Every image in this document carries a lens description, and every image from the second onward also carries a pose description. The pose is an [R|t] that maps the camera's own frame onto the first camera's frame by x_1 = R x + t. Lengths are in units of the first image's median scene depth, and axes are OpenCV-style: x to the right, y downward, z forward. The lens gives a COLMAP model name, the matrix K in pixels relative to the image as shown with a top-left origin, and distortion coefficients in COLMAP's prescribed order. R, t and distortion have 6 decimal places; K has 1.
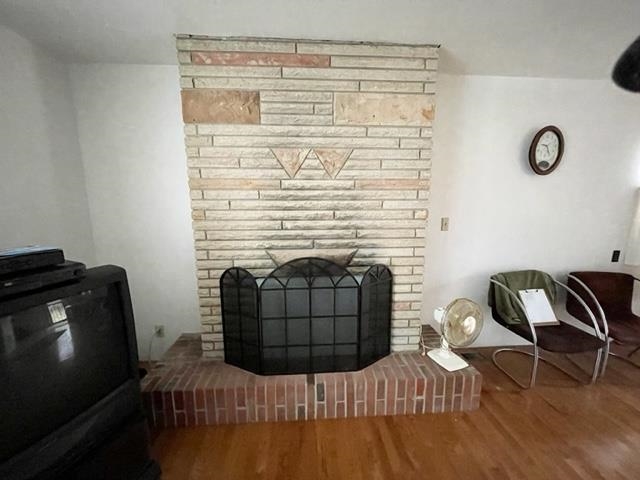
lens RADIAL K [[258.1, 0, 316.7], [0, 258.1, 242.7], [0, 0, 1]] dist [-0.003000, -0.000343]
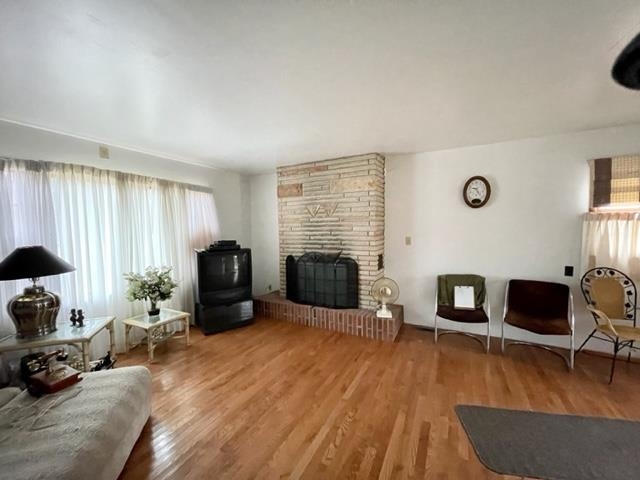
lens RADIAL K [[258.1, 0, 316.7], [0, 258.1, 242.7], [0, 0, 1]] dist [-0.003000, -0.000343]
pose [[0.846361, 0.022302, -0.532143, 1.124083], [-0.078925, 0.993344, -0.083897, 0.157366], [0.526730, 0.113006, 0.842488, -0.863272]]
